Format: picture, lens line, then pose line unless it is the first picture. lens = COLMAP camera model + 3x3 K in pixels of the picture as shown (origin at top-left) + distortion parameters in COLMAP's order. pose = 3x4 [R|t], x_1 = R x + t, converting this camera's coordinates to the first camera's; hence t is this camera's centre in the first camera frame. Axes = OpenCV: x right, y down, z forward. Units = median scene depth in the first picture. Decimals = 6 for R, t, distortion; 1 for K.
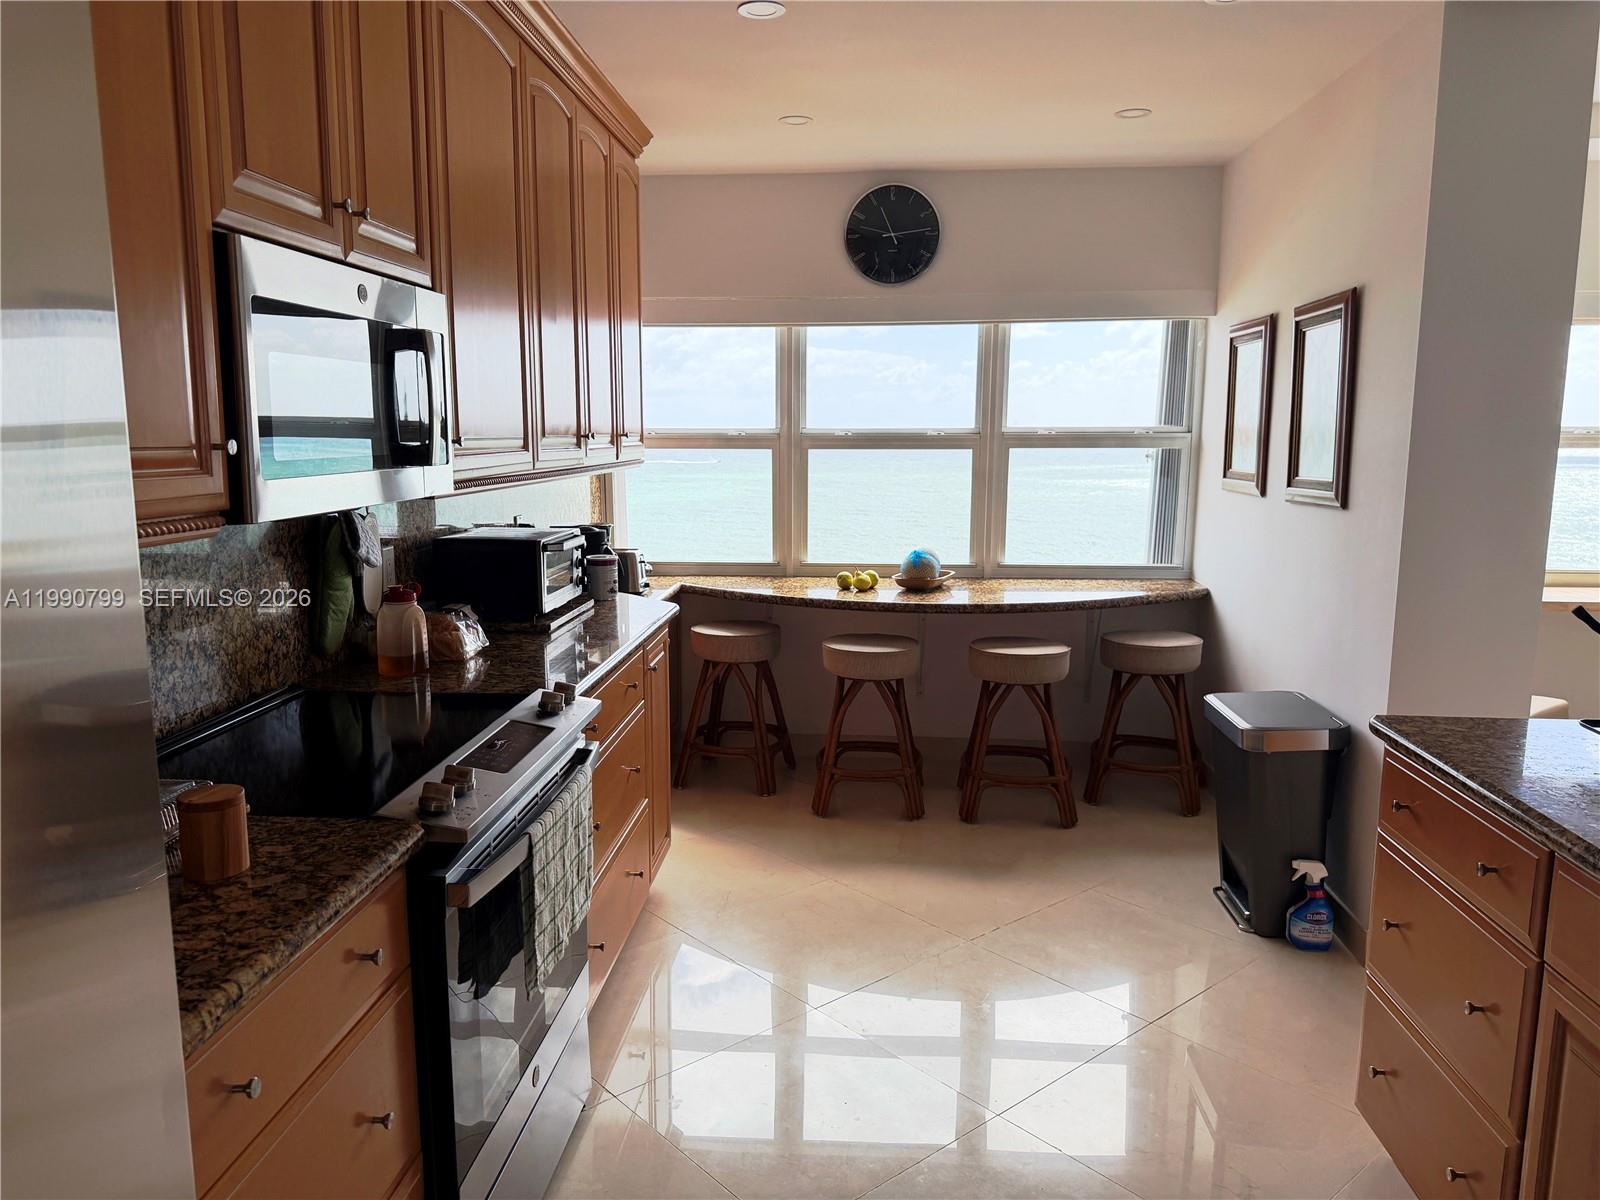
lens RADIAL K [[1124.5, 0, 795.6], [0, 1124.5, 590.3], [0, 0, 1]] dist [0.120873, -0.184323]
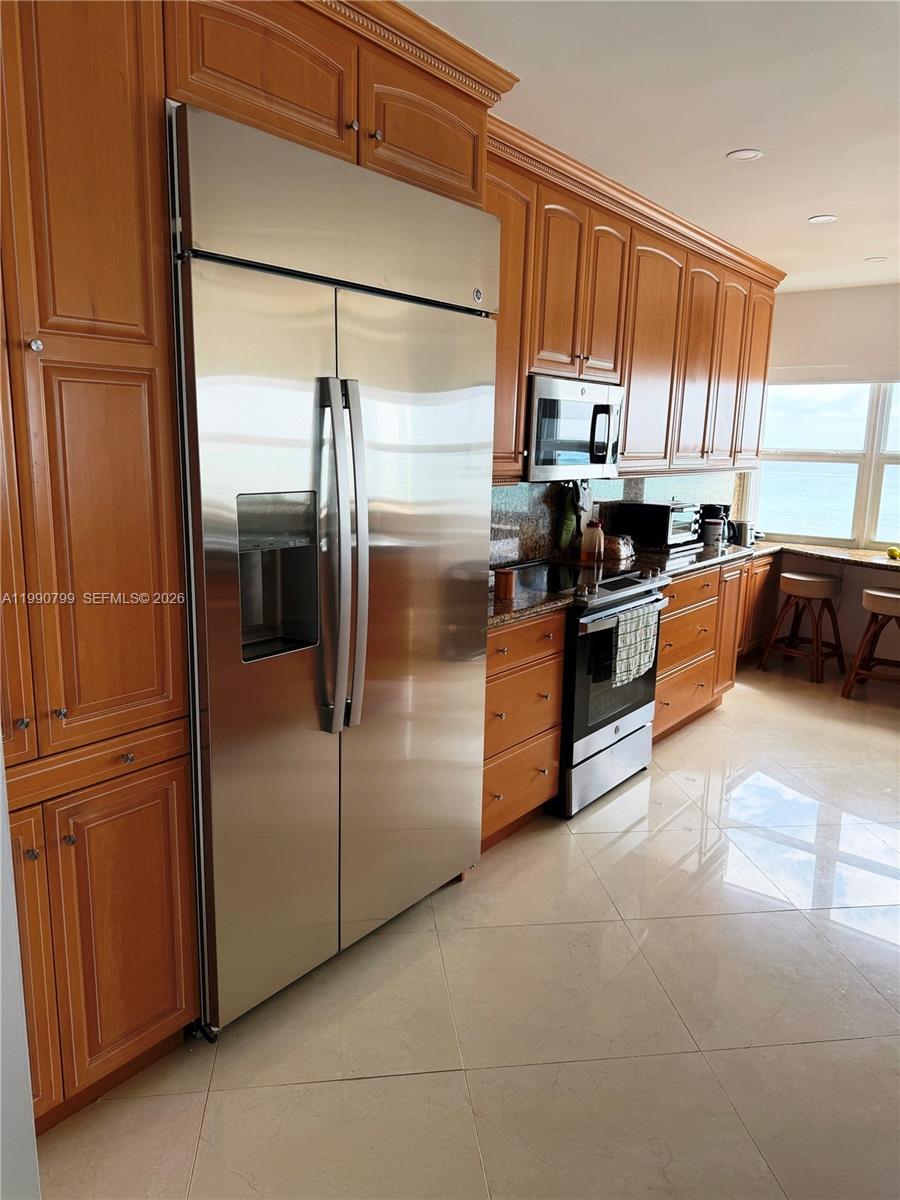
lens RADIAL K [[843.4, 0, 450.0], [0, 843.4, 600.0], [0, 0, 1]] dist [0.120873, -0.184323]
pose [[0.836876, 0.122447, -0.533521, 0.278672], [-0.102228, 0.992473, 0.067426, 0.061189], [0.537761, -0.001886, 0.843095, -0.470125]]
